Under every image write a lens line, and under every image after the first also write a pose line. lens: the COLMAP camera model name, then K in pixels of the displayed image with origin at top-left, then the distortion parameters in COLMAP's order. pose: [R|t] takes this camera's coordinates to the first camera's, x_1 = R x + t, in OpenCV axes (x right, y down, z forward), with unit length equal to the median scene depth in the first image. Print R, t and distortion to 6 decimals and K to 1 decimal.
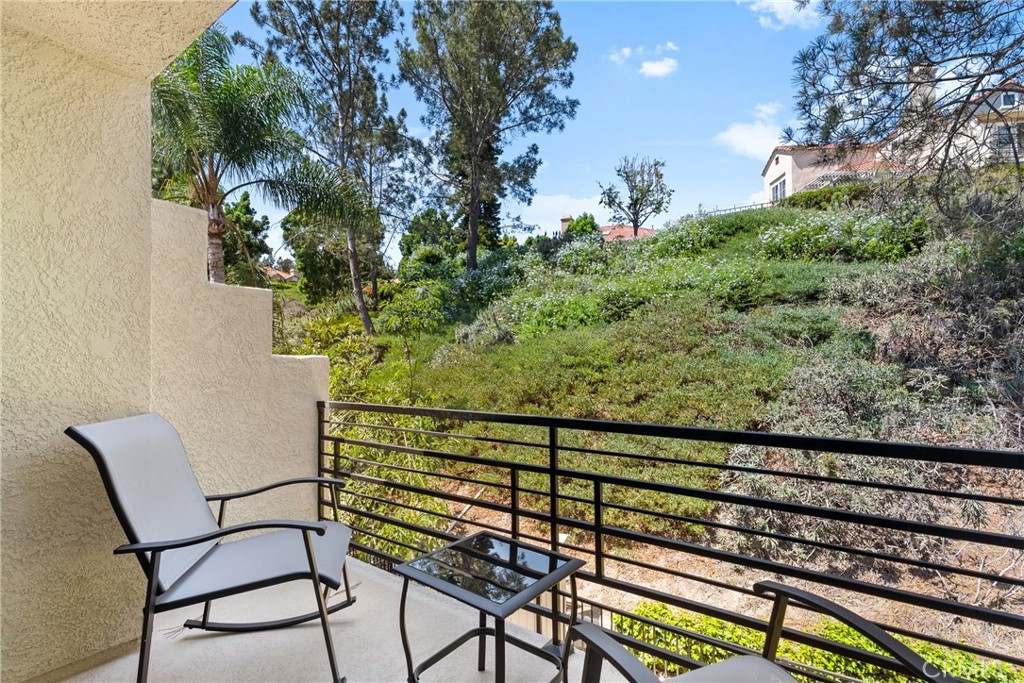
lens RADIAL K [[470.1, 0, 508.3], [0, 470.1, 346.3], [0, 0, 1]] dist [-0.008109, 0.001558]
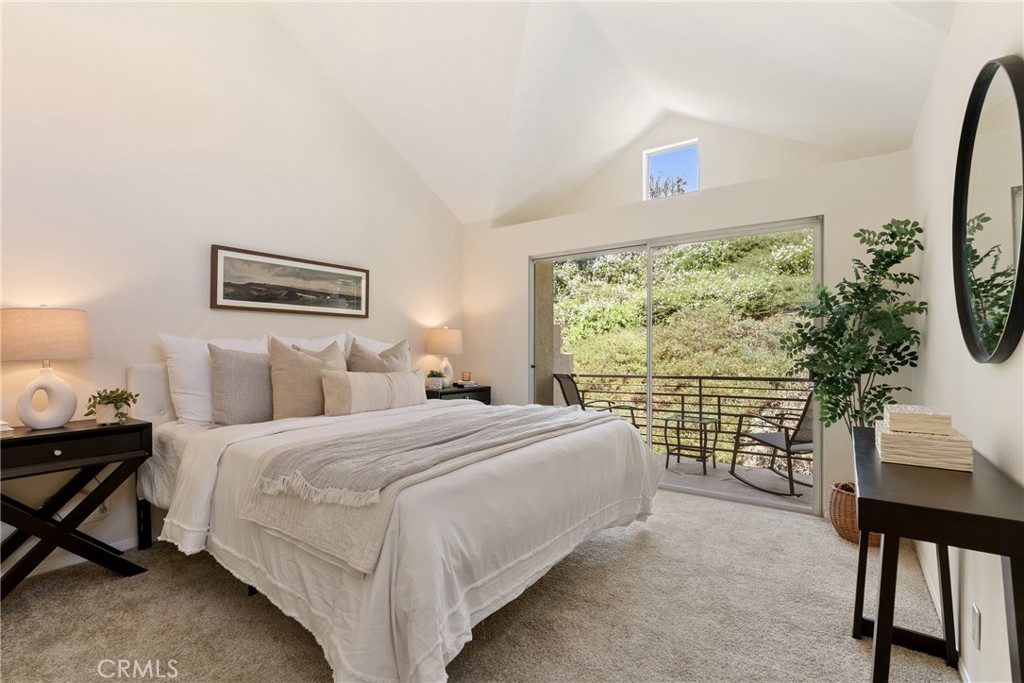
lens RADIAL K [[470.1, 0, 505.1], [0, 470.1, 349.0], [0, 0, 1]] dist [-0.008109, 0.001558]
pose [[0.999730, 0.003950, -0.022910, -0.119752], [-0.003719, 0.999942, 0.010093, -0.003925], [0.022949, -0.010005, 0.999687, -0.216860]]
